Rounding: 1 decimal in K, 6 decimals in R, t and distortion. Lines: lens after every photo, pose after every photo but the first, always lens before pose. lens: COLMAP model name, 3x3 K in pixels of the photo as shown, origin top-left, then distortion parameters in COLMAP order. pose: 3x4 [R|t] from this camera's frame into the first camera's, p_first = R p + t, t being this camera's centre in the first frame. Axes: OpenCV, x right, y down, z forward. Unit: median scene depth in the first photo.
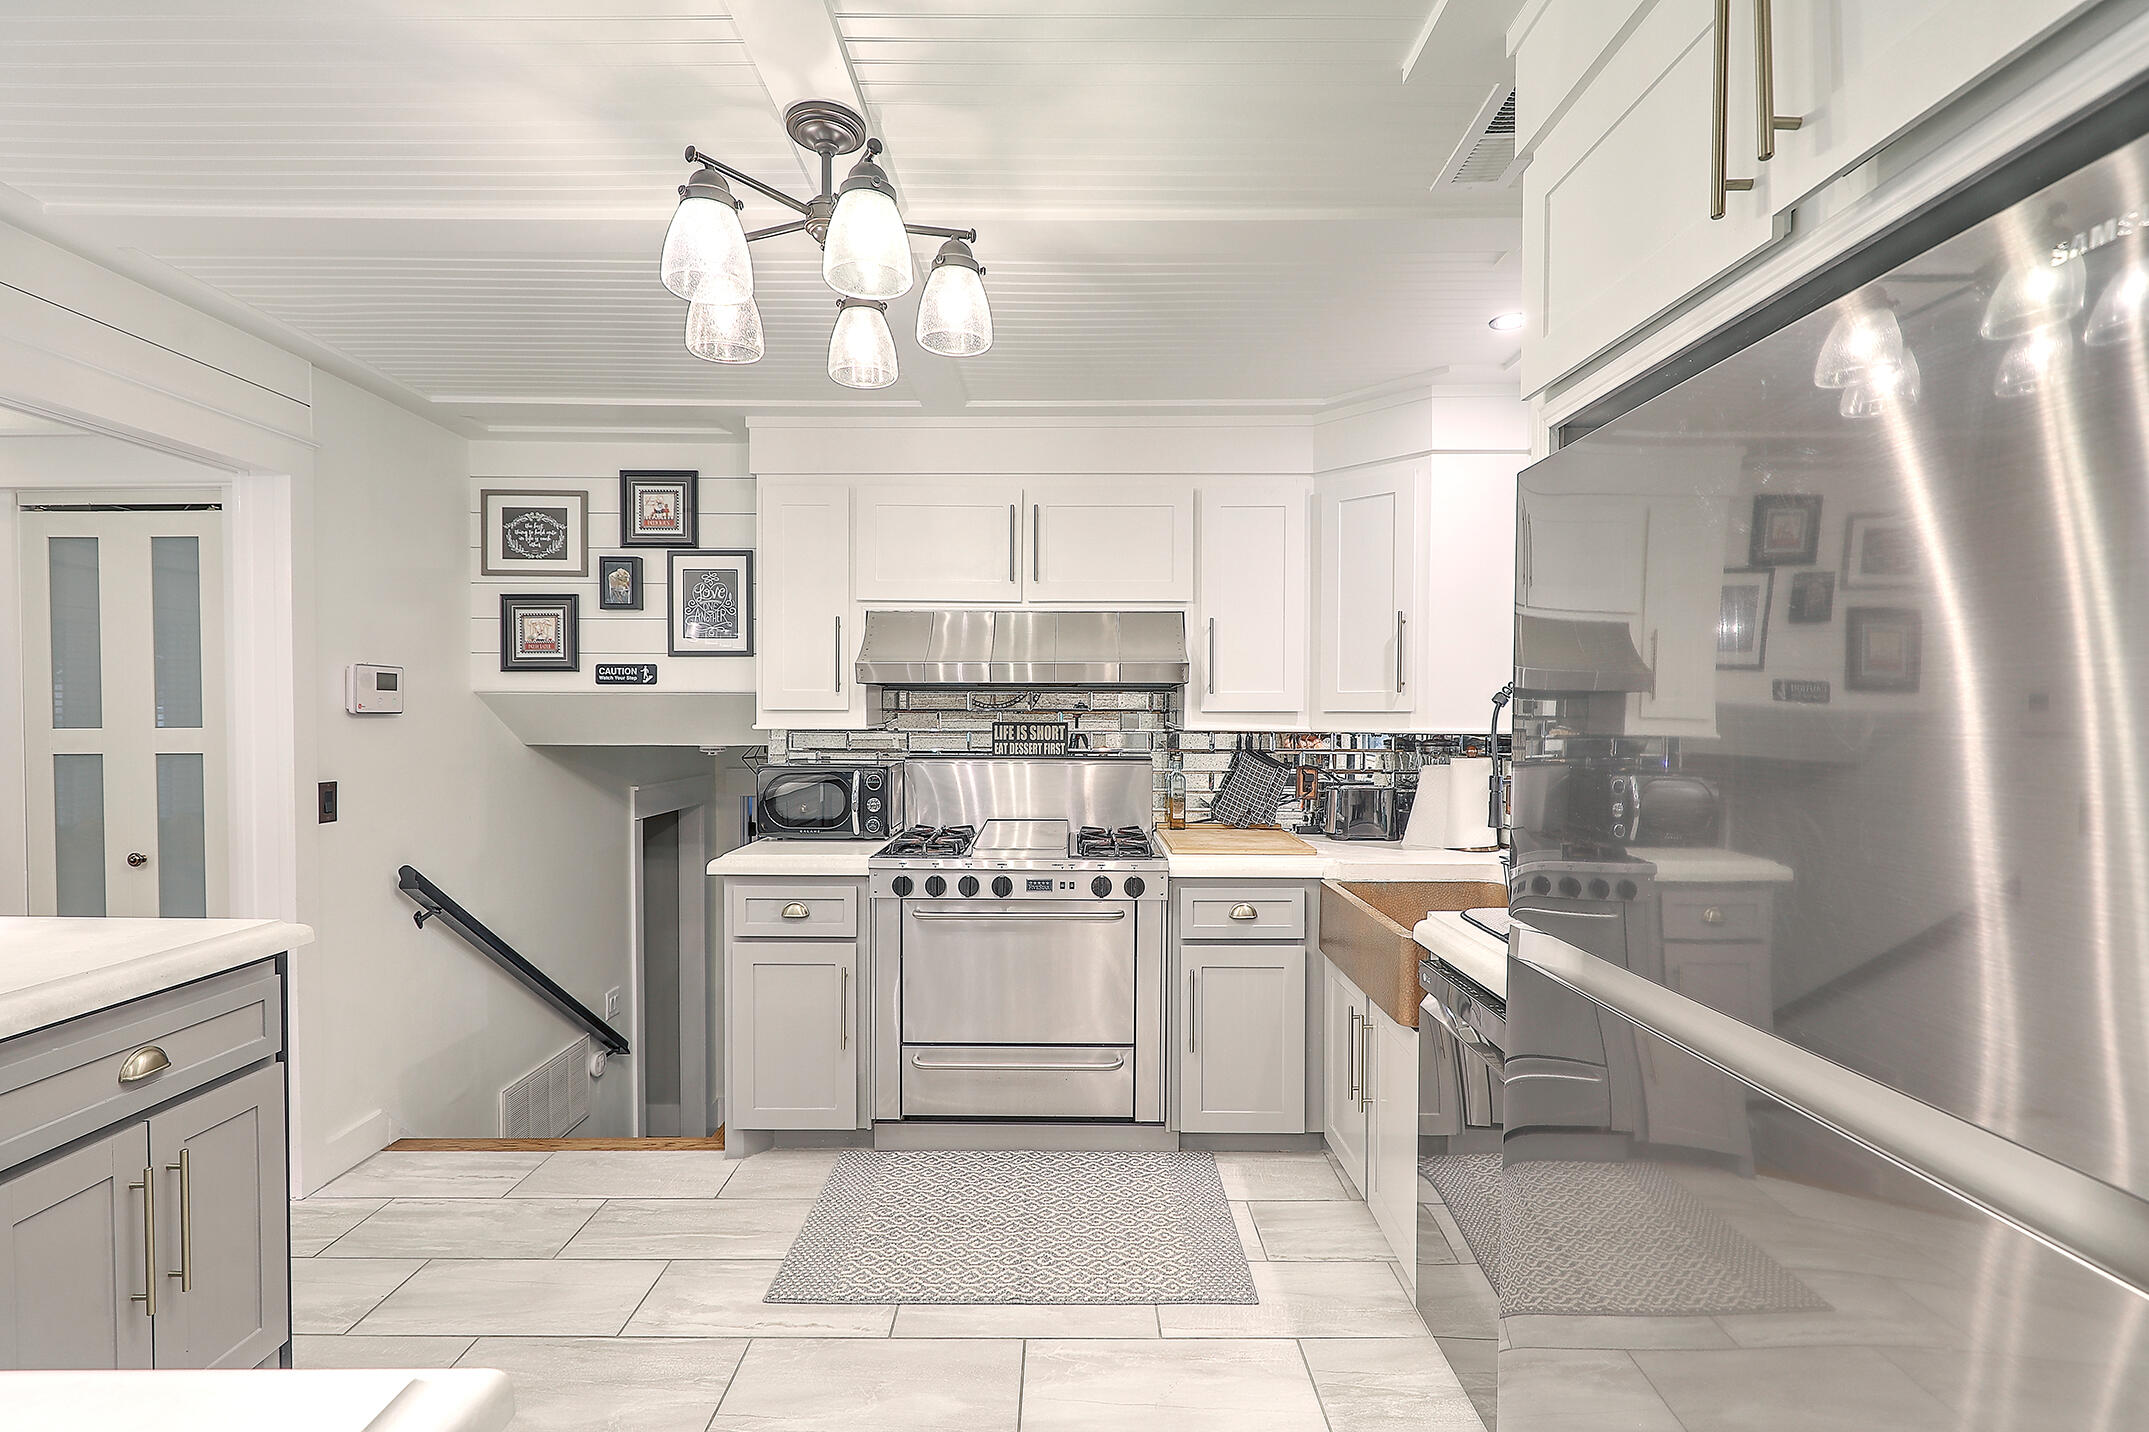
lens RADIAL K [[971.9, 0, 1072.1], [0, 971.9, 733.5], [0, 0, 1]] dist [-0.003229, -0.001238]
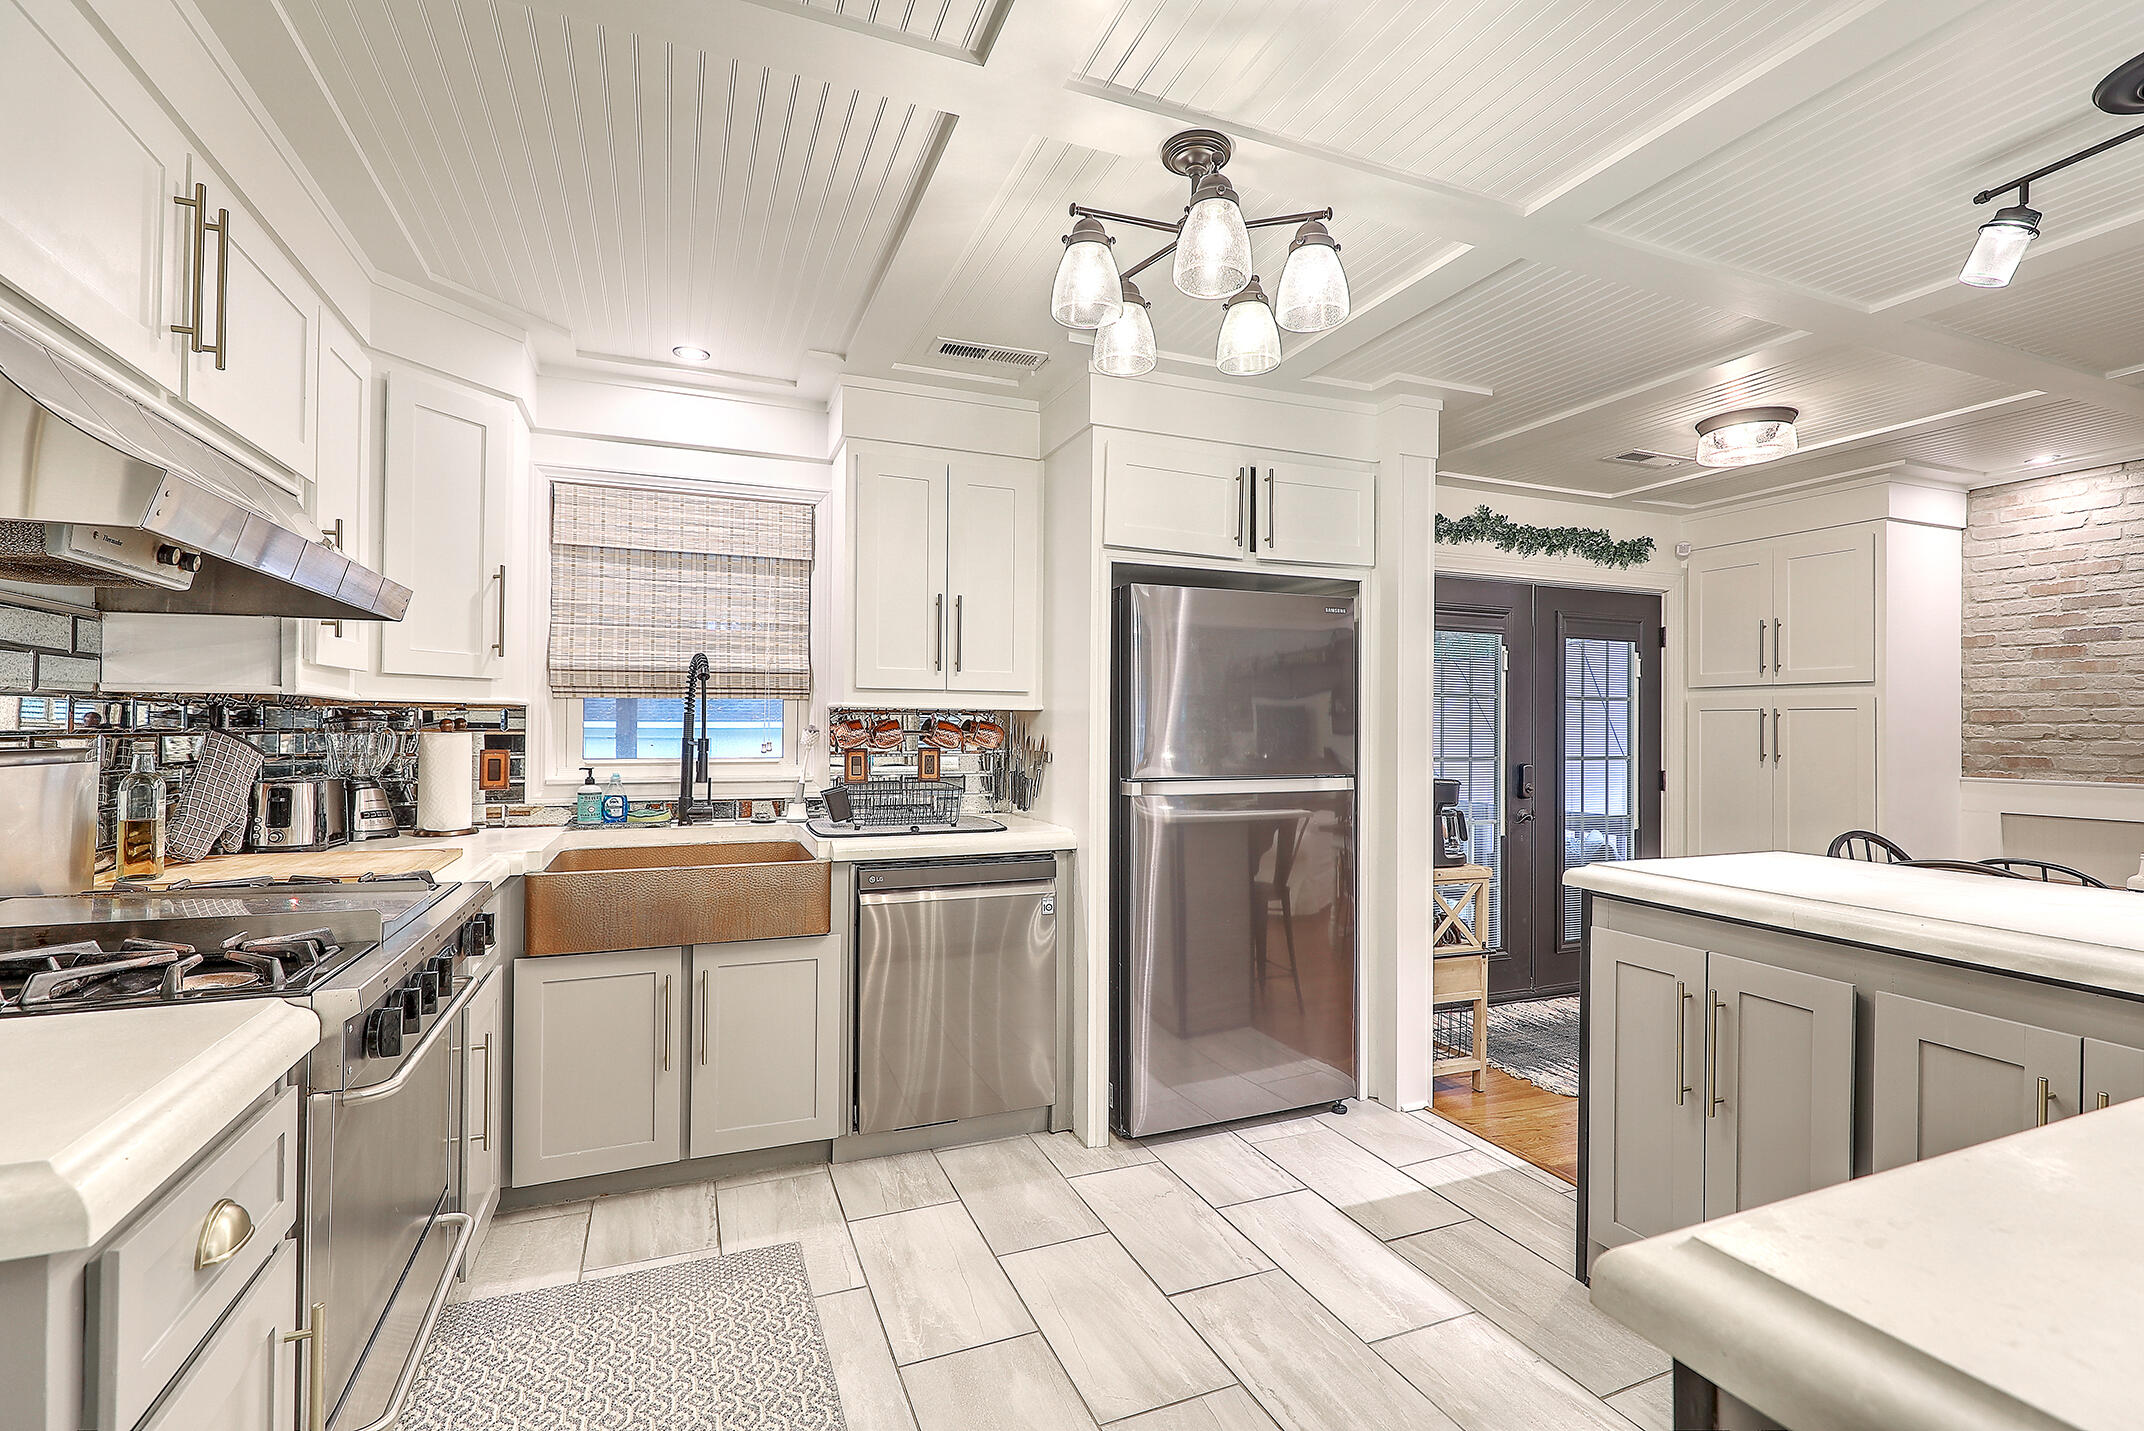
lens RADIAL K [[969.6, 0, 1069.6], [0, 969.6, 733.0], [0, 0, 1]] dist [-0.003229, -0.001238]
pose [[-0.379586, -0.009879, 0.925104, -0.662817], [0.014015, 0.999767, 0.016427, 0.019597], [-0.925050, 0.019201, -0.379359, 0.843251]]
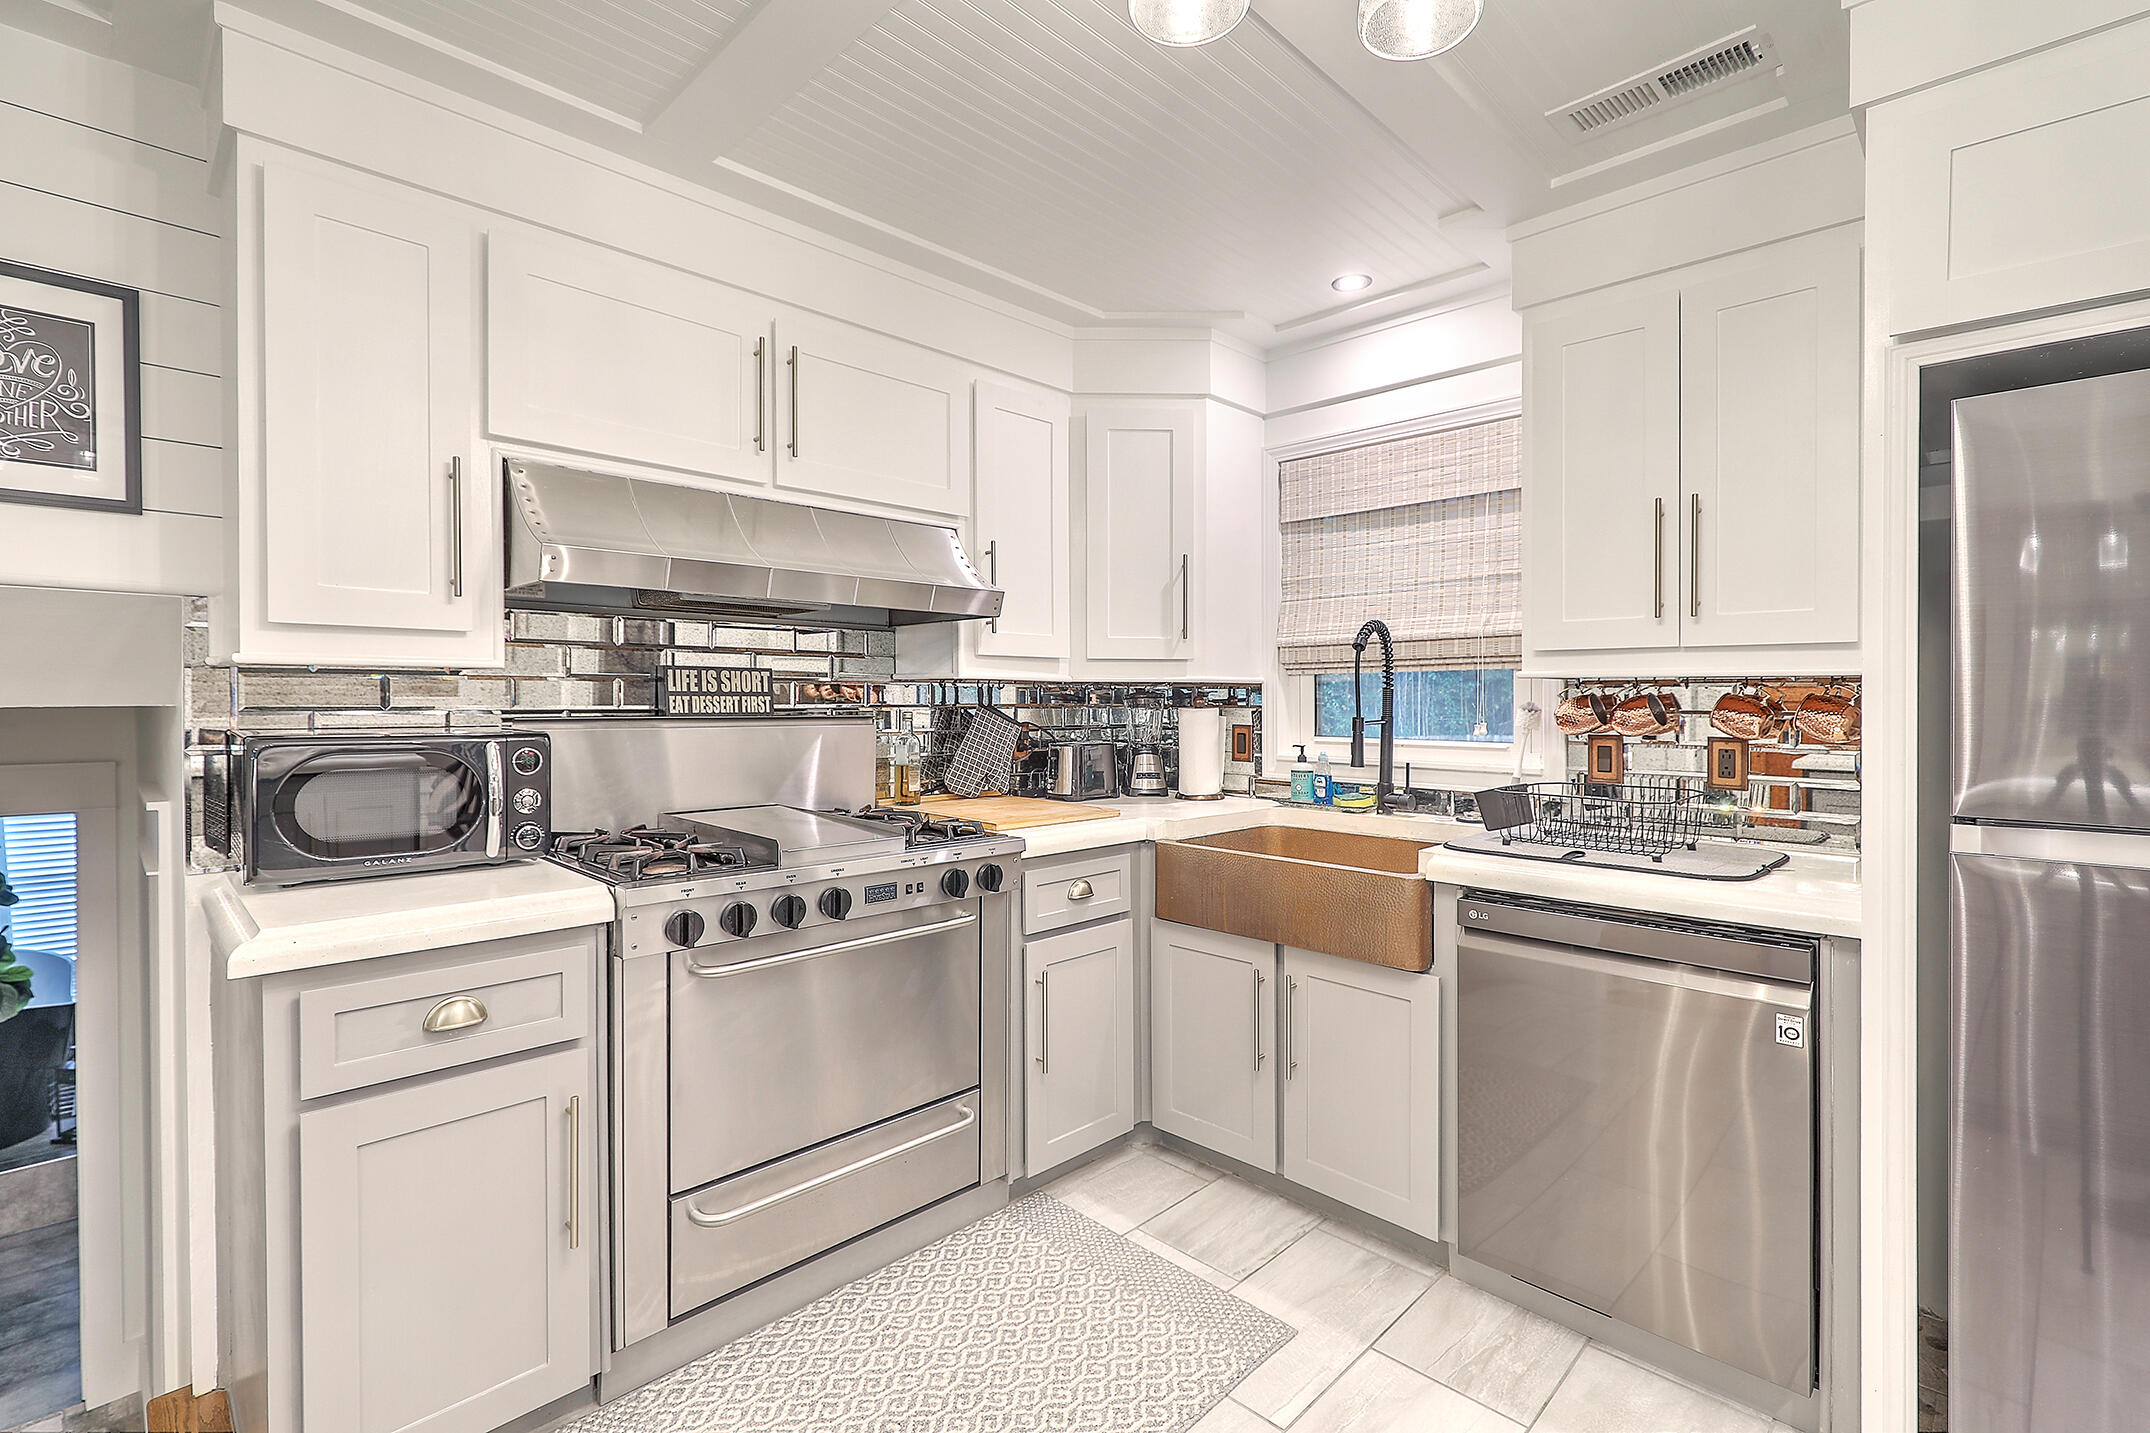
lens RADIAL K [[961.8, 0, 1075.0], [0, 961.8, 716.5], [0, 0, 1]] dist [-0.000238, -0.000206]
pose [[0.700540, -0.013231, 0.713491, -0.412974], [0.012581, 0.999902, 0.006189, 0.026794], [-0.713503, 0.004640, 0.700637, 0.410009]]
